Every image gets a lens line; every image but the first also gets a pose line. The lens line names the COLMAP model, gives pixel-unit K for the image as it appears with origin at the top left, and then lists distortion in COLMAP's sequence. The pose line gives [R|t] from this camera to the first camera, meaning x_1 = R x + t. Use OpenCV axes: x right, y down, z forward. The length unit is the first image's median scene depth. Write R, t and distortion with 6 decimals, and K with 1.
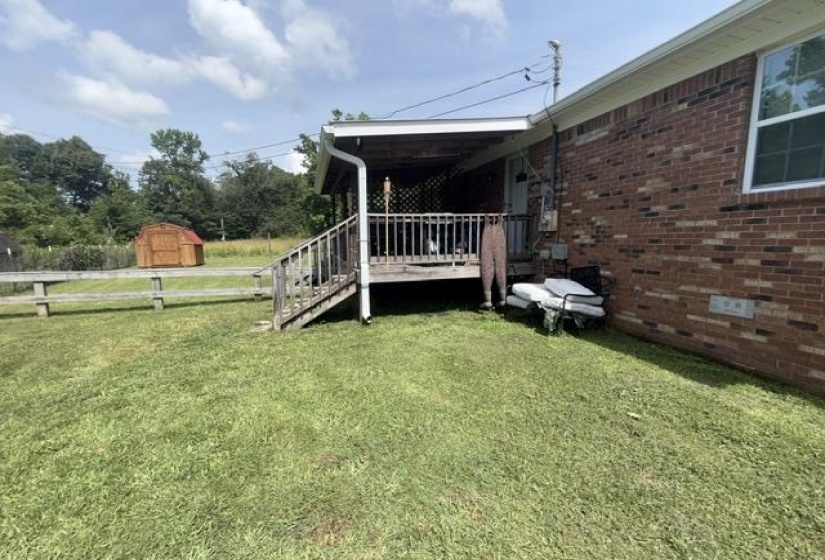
lens RADIAL K [[344.5, 0, 412.5], [0, 344.5, 280.0], [0, 0, 1]] dist [0.000458, 0.000023]
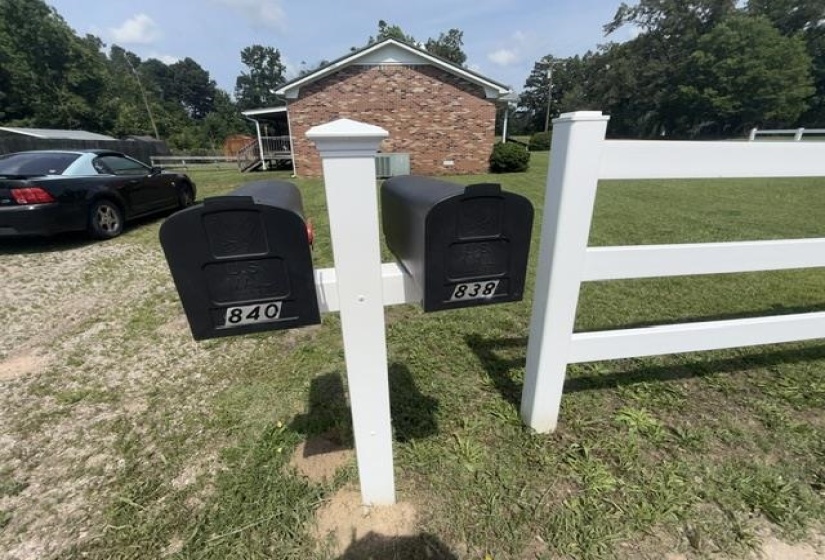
lens RADIAL K [[331.0, 0, 420.4], [0, 331.0, 273.0], [0, 0, 1]] dist [-0.001925, -0.000479]
pose [[0.976513, 0.079992, -0.200059, 0.277517], [-0.027976, 0.967740, 0.250393, 0.030994], [0.213635, -0.238915, 0.947249, -0.264938]]
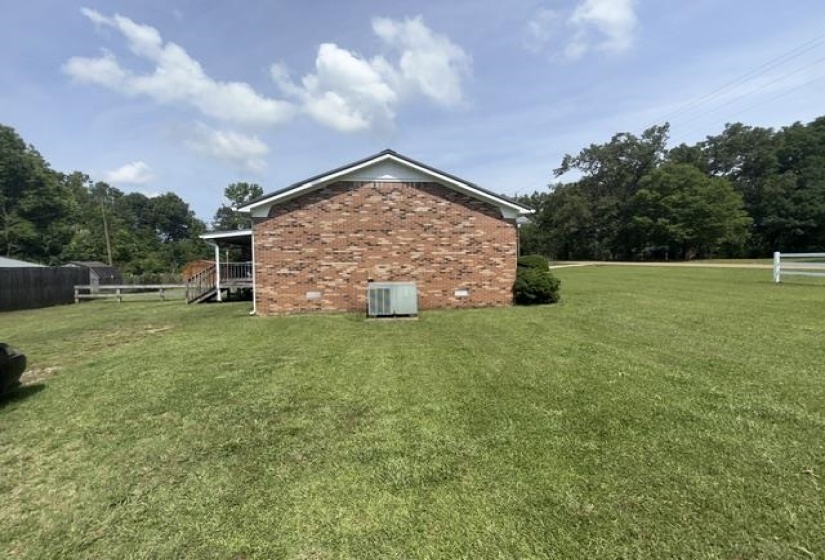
lens RADIAL K [[322.0, 0, 417.0], [0, 322.0, 288.7], [0, 0, 1]] dist [-0.000454, -0.000141]
pose [[0.992273, 0.004568, -0.123991, 0.229679], [-0.010889, 0.998672, -0.050351, 0.016761], [0.123596, 0.051312, 0.991005, -0.177068]]
